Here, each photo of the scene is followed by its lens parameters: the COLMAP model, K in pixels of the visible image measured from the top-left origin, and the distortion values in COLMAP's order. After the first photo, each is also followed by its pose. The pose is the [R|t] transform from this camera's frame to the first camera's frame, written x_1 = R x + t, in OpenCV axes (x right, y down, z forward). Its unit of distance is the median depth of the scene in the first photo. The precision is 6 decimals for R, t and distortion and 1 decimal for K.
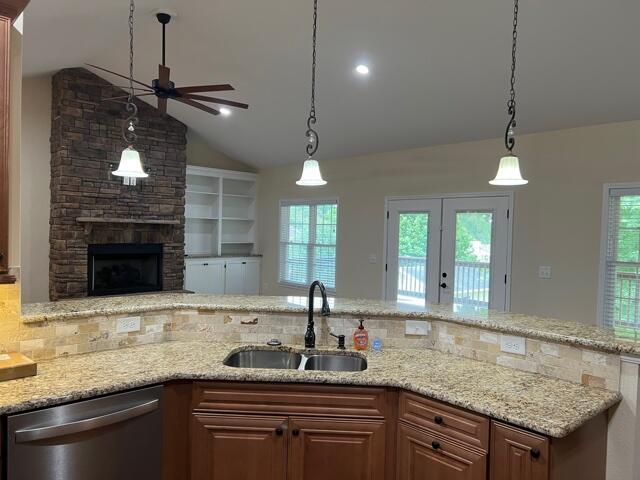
lens RADIAL K [[488.5, 0, 319.0], [0, 488.5, 239.2], [0, 0, 1]] dist [0.085611, -0.024720]
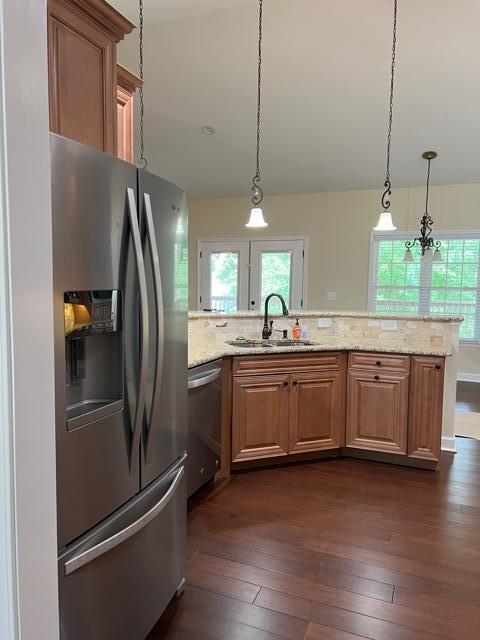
lens RADIAL K [[488.5, 0, 234.0], [0, 488.5, 318.6], [0, 0, 1]] dist [0.085611, -0.024720]
pose [[0.911627, -0.044245, 0.408630, -0.794881], [0.016296, 0.997298, 0.071628, 0.061350], [-0.410696, -0.058639, 0.909885, -0.318001]]
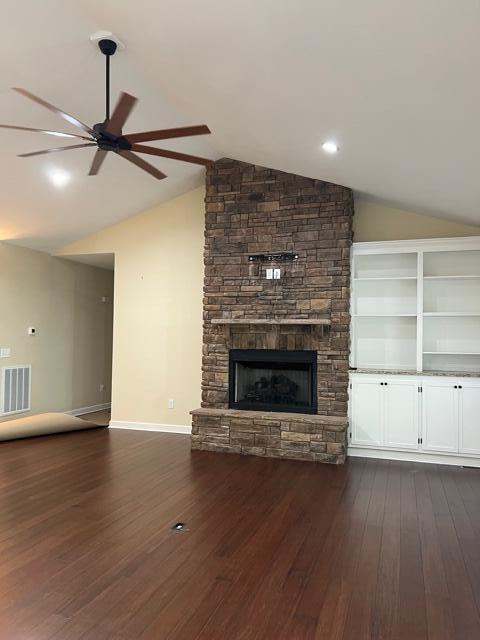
lens RADIAL K [[488.5, 0, 241.1], [0, 488.5, 322.1], [0, 0, 1]] dist [0.085611, -0.024720]
pose [[0.474079, -0.042172, -0.879472, 0.300755], [-0.017821, 0.998188, -0.057471, 0.010591], [0.880302, 0.042919, 0.472468, 0.560358]]
